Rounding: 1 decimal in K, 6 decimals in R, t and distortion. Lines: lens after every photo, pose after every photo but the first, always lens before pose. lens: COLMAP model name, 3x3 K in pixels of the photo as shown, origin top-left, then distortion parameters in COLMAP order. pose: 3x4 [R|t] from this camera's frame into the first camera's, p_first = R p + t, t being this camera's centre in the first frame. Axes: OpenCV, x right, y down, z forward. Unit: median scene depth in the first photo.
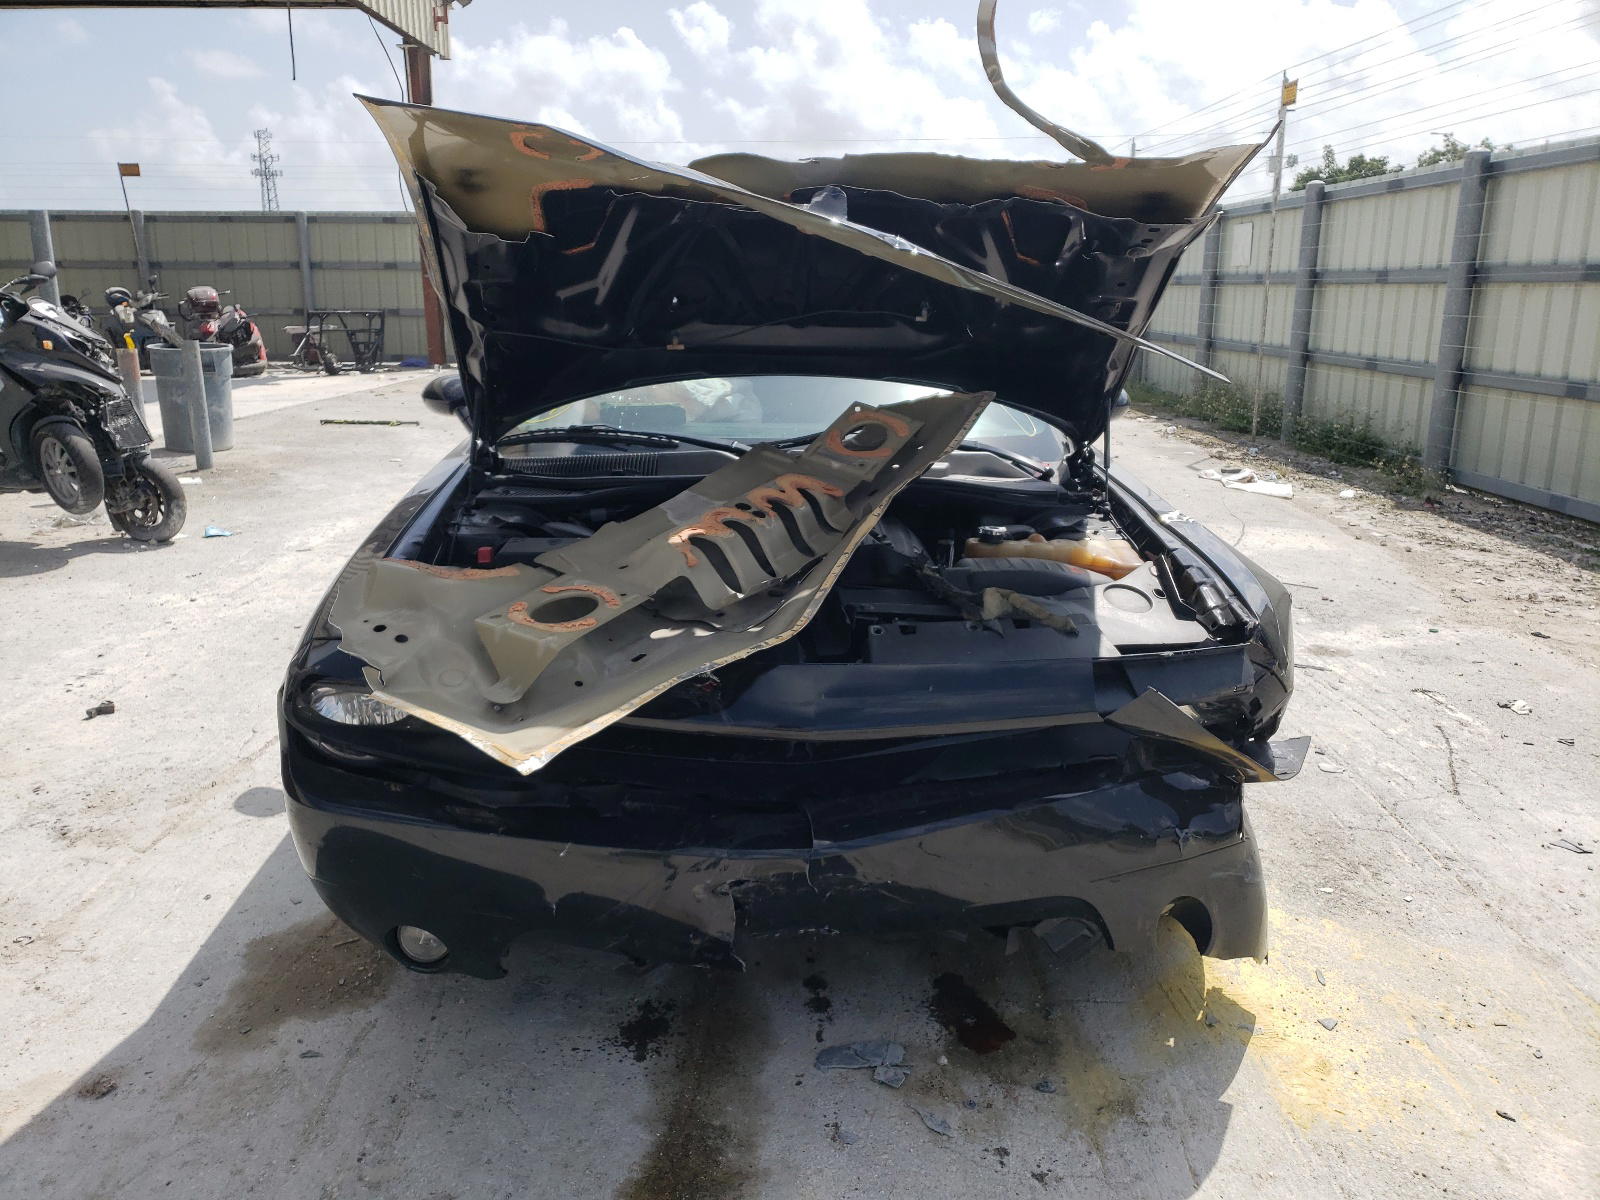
lens RADIAL K [[1244.3, 0, 800.0], [0, 1244.3, 600.0], [0, 0, 1]] dist [0.014111, 0.001582]
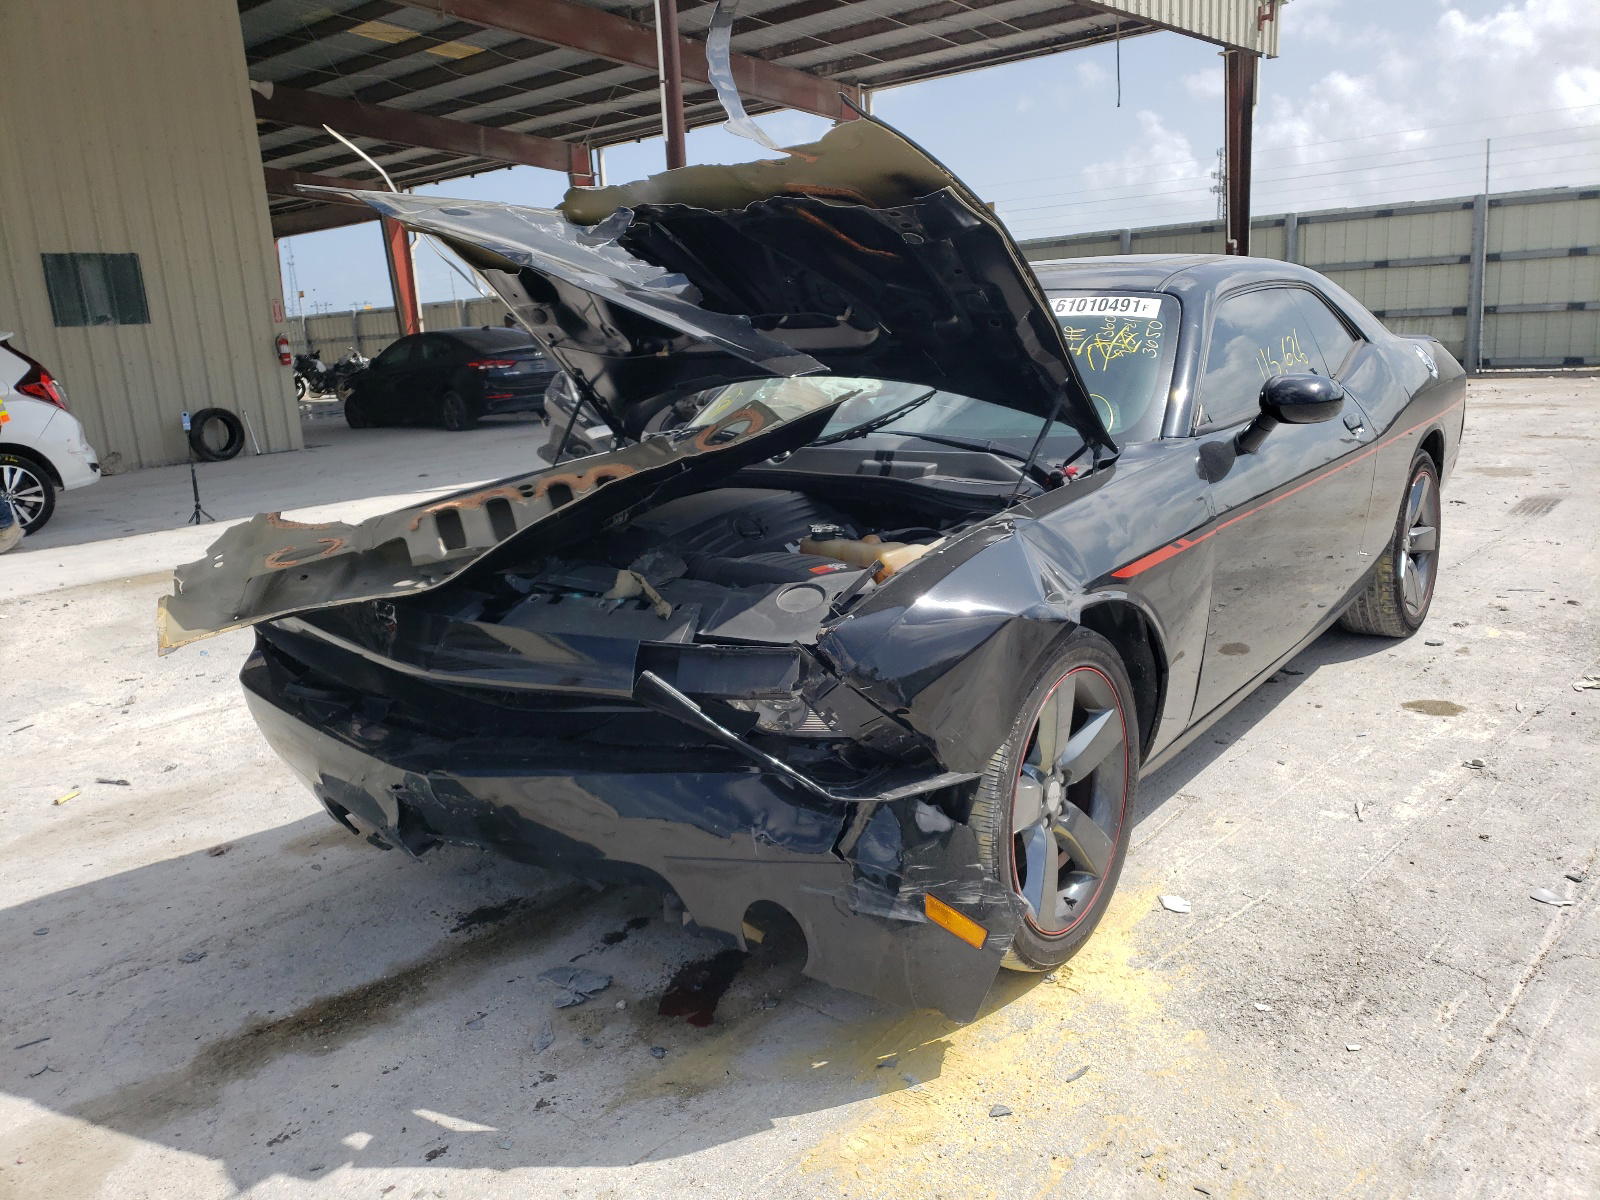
lens RADIAL K [[1244.3, 0, 800.0], [0, 1244.3, 600.0], [0, 0, 1]] dist [0.014111, 0.001582]
pose [[0.766650, 0.090188, -0.635699, 0.748385], [-0.094298, 0.995165, 0.027463, -0.021578], [0.635103, 0.038891, 0.771448, 0.208015]]
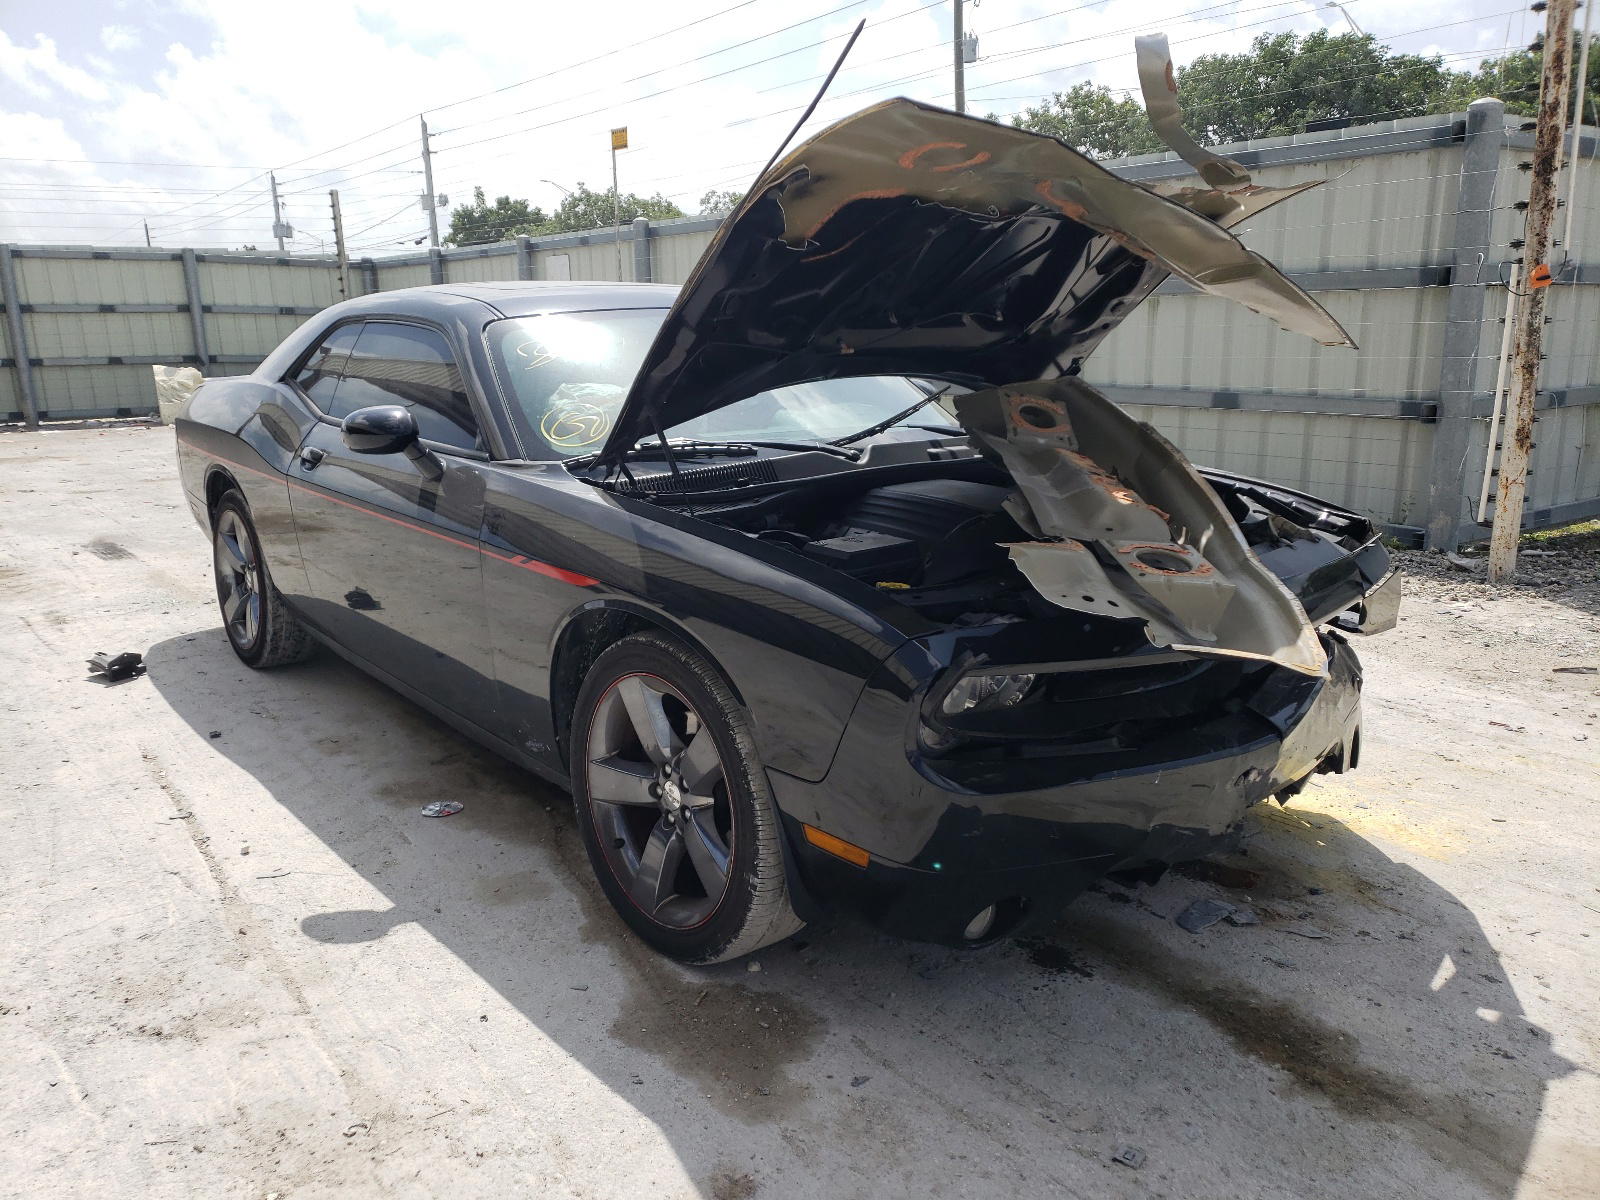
lens RADIAL K [[1223.0, 0, 768.8], [0, 1223.0, 602.8], [0, 0, 1]] dist [0.064417, -0.062001]
pose [[0.809625, -0.153089, 0.566632, -0.780601], [0.165210, 0.985794, 0.030278, -0.034461], [-0.563217, 0.069099, 0.823415, 0.190942]]
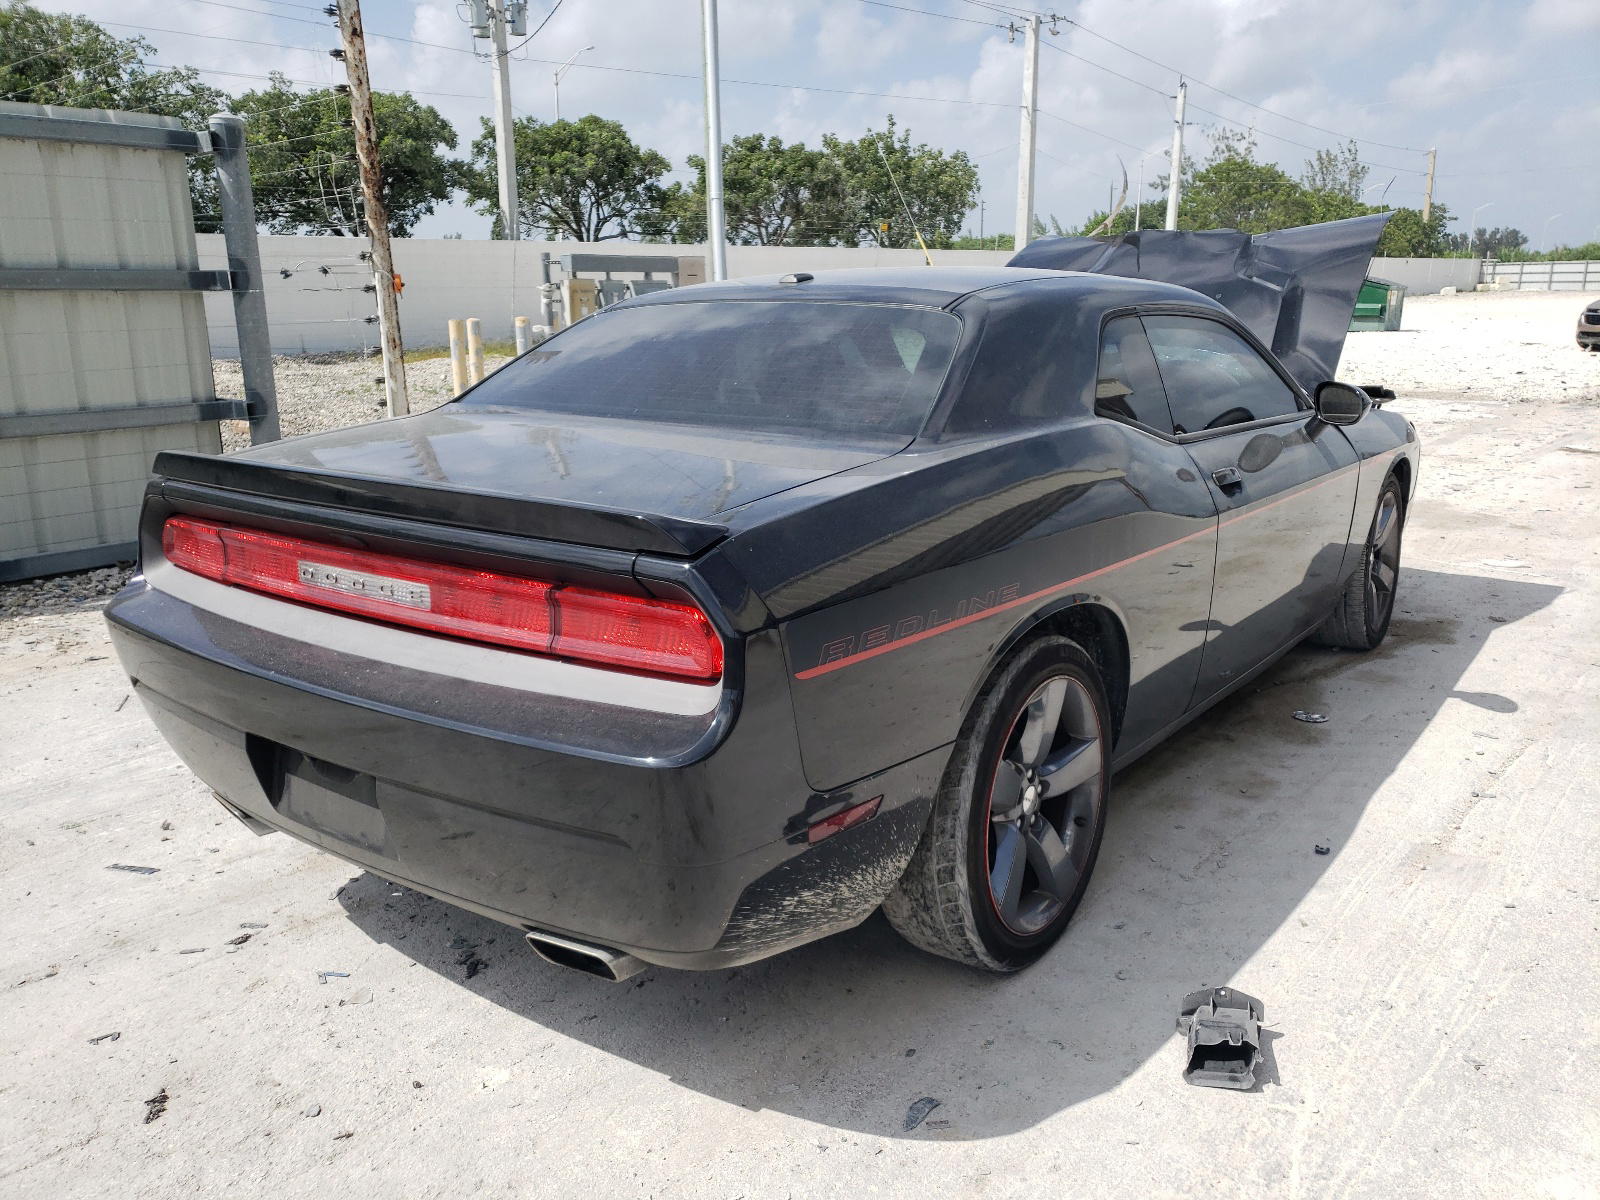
lens RADIAL K [[1263.1, 0, 800.0], [0, 1263.1, 600.0], [0, 0, 1]] dist [0.043154, 0.000189]
pose [[-0.782937, -0.145851, 0.604762, -0.797594], [0.154042, 0.896402, 0.415612, -0.704060], [-0.602727, 0.418557, -0.679360, 2.786517]]
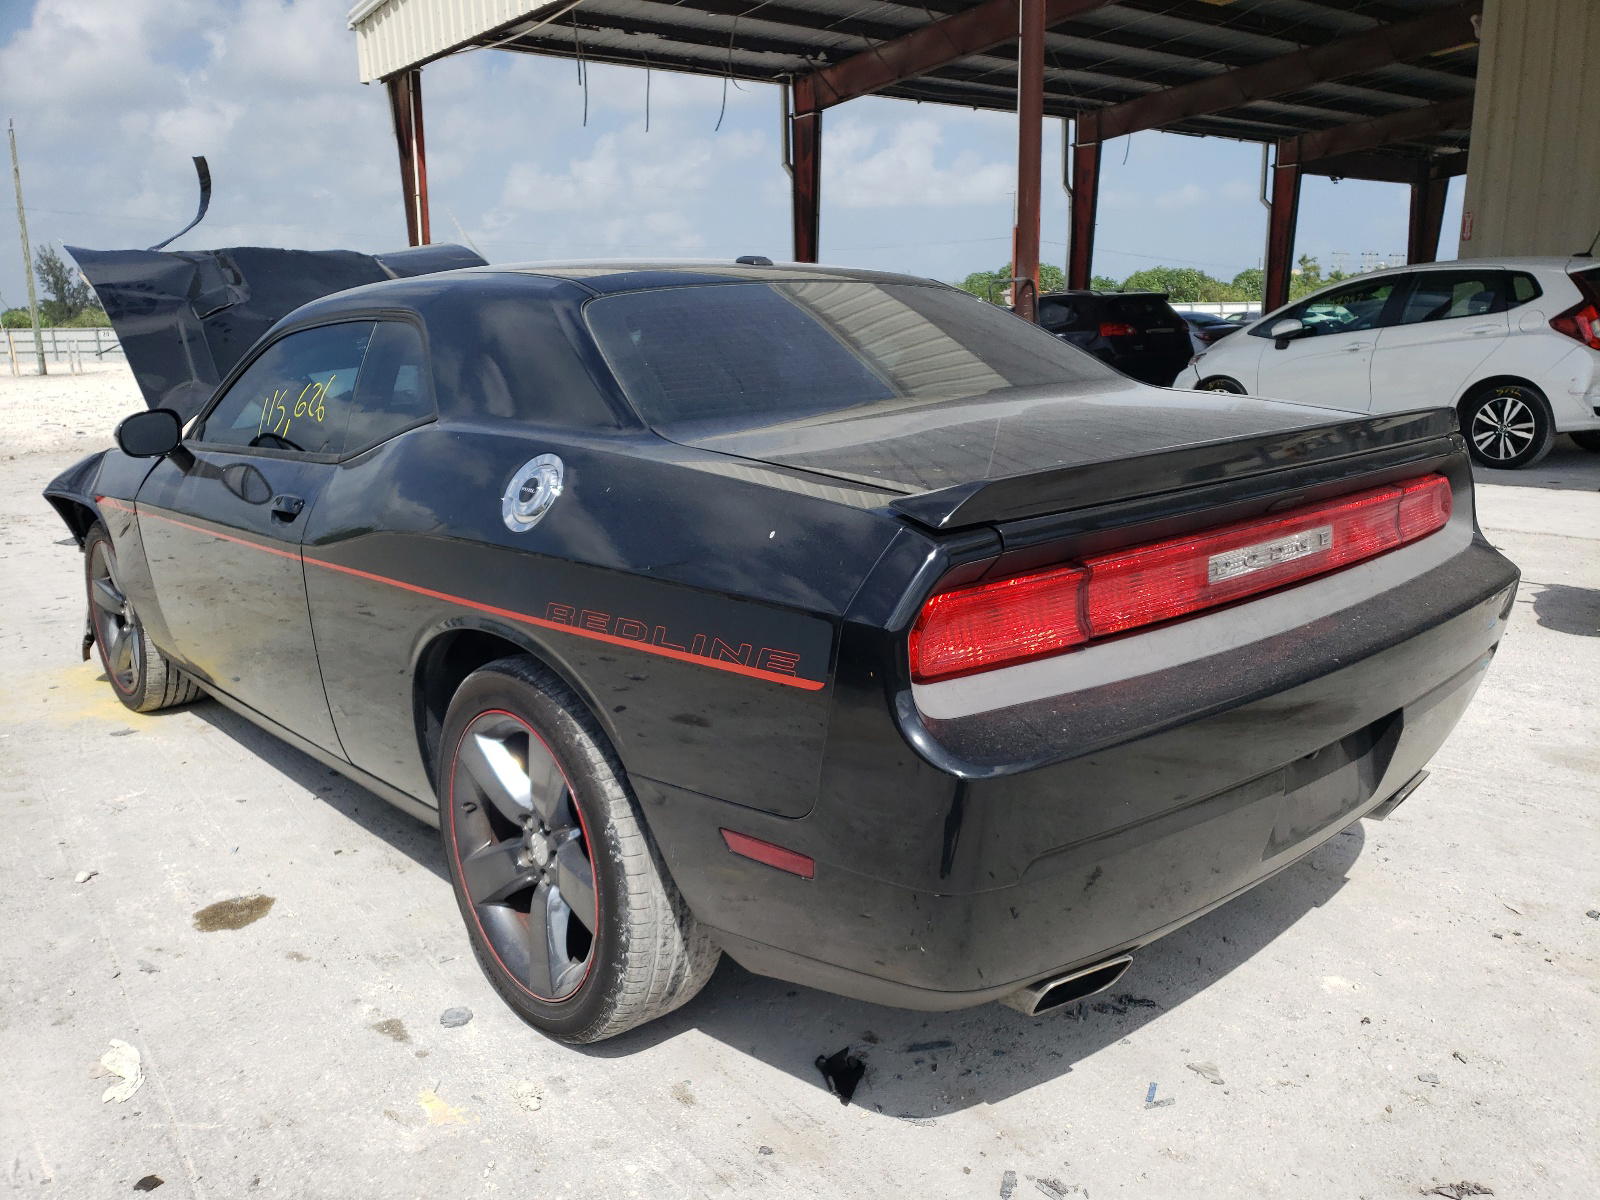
lens RADIAL K [[1244.3, 0, 800.0], [0, 1244.3, 600.0], [0, 0, 1]] dist [0.014111, 0.001582]
pose [[-0.771470, 0.149717, -0.618400, 0.642410], [-0.129830, 0.914431, 0.383353, -0.629337], [0.622879, 0.376032, -0.686019, 2.729813]]
